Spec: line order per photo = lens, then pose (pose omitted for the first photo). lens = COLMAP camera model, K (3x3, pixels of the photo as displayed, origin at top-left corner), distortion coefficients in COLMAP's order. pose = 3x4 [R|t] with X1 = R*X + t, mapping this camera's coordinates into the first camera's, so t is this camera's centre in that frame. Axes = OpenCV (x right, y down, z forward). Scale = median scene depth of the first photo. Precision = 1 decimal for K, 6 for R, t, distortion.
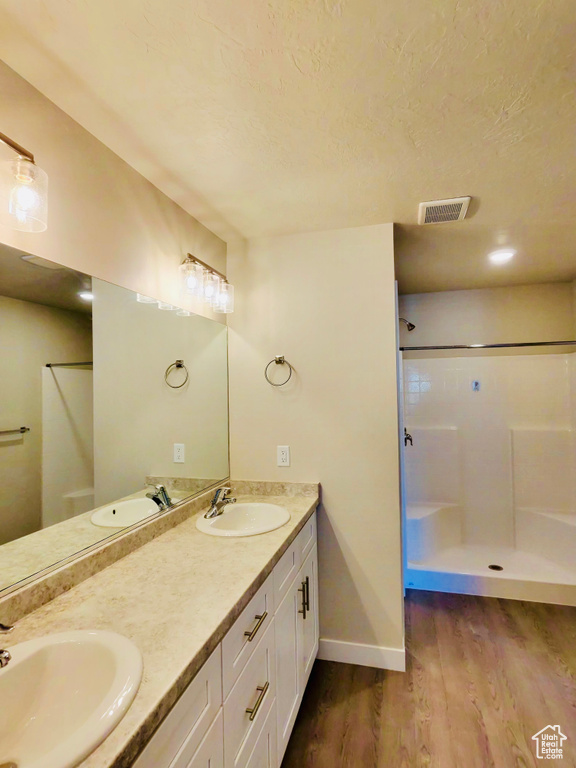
lens RADIAL K [[414.0, 0, 288.0], [0, 414.0, 384.0], [0, 0, 1]] dist [-0.002043, -0.000915]
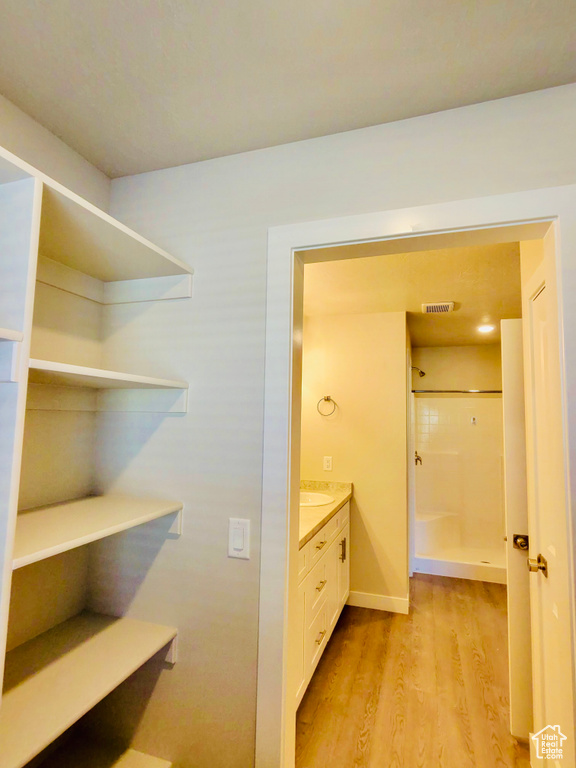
lens RADIAL K [[414.0, 0, 288.0], [0, 414.0, 384.0], [0, 0, 1]] dist [-0.002043, -0.000915]
pose [[0.997871, 0.032951, -0.056278, -0.083379], [-0.036526, 0.997299, -0.063727, -0.010442], [0.054026, 0.065647, 0.996379, -0.520624]]
